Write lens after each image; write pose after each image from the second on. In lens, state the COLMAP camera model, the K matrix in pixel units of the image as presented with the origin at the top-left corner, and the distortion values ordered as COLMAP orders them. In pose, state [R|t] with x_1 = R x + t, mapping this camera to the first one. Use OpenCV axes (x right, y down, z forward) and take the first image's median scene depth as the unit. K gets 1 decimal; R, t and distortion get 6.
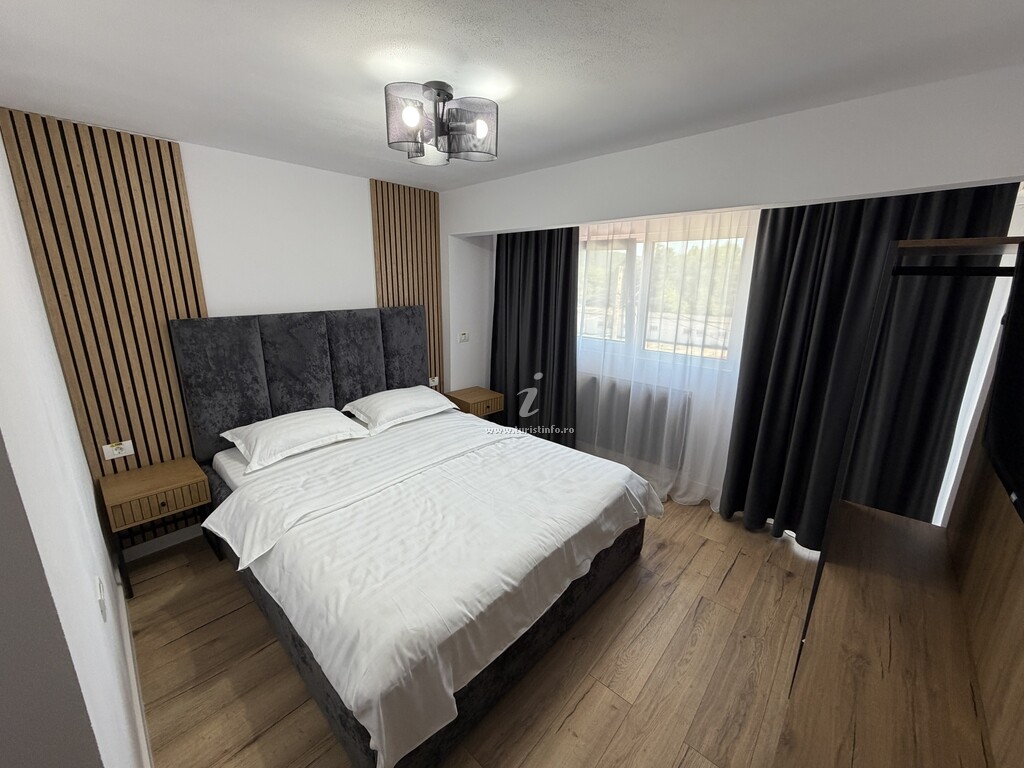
lens RADIAL K [[408.6, 0, 509.6], [0, 408.6, 382.8], [0, 0, 1]] dist [-0.005717, 0.000715]
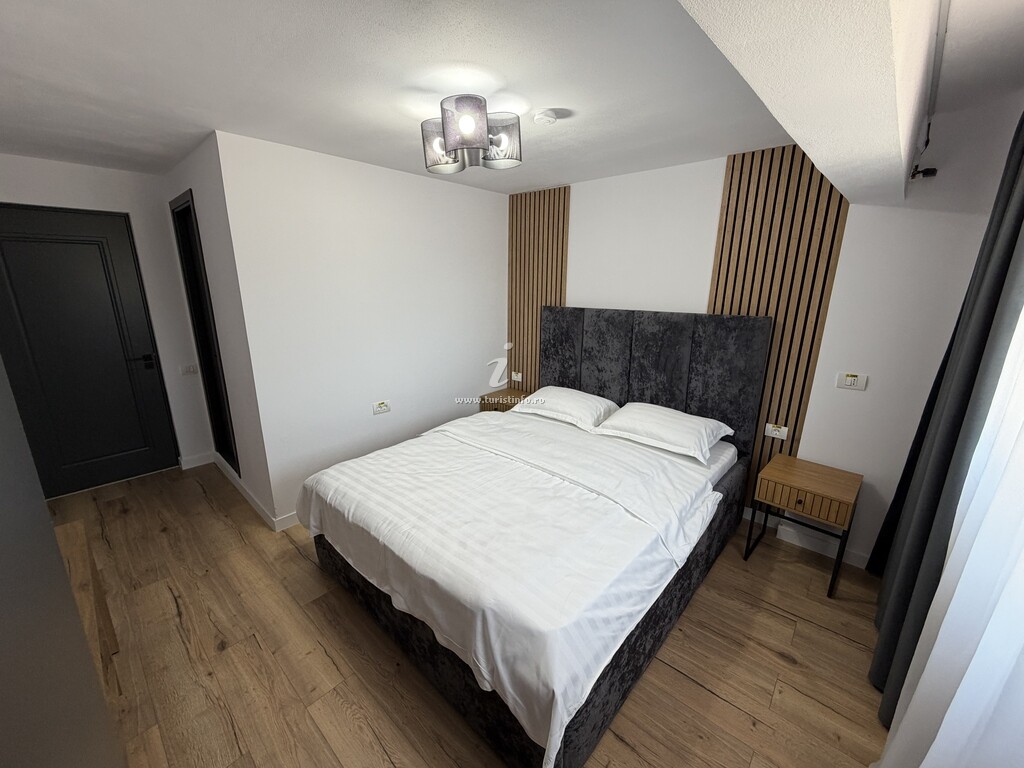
lens RADIAL K [[408.6, 0, 508.8], [0, 408.6, 385.8], [0, 0, 1]] dist [-0.005717, 0.000715]
pose [[-0.004908, 0.242172, -0.970221, 0.797191], [-0.251515, 0.938743, 0.235587, -0.215666], [0.967841, 0.245182, 0.056302, 0.922203]]
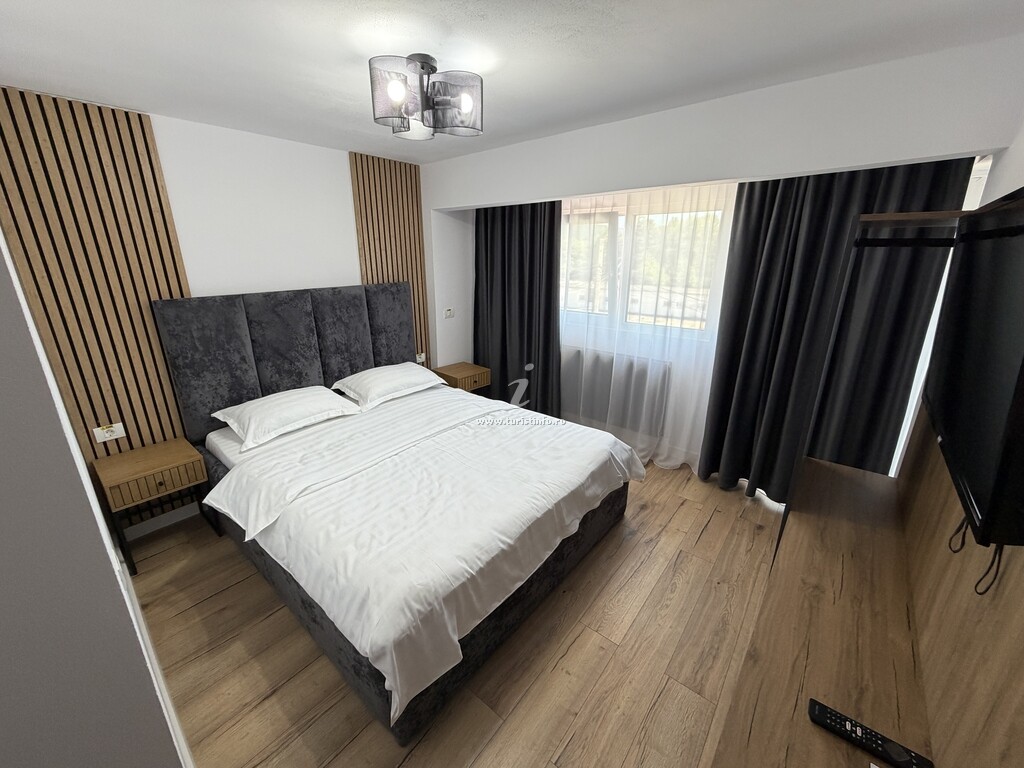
lens RADIAL K [[408.6, 0, 509.6], [0, 408.6, 383.4], [0, 0, 1]] dist [-0.005717, 0.000715]
pose [[0.998837, -0.024696, 0.041412, -0.016892], [0.022167, 0.997924, 0.060461, 0.006021], [-0.042820, -0.059472, 0.997311, -0.036280]]
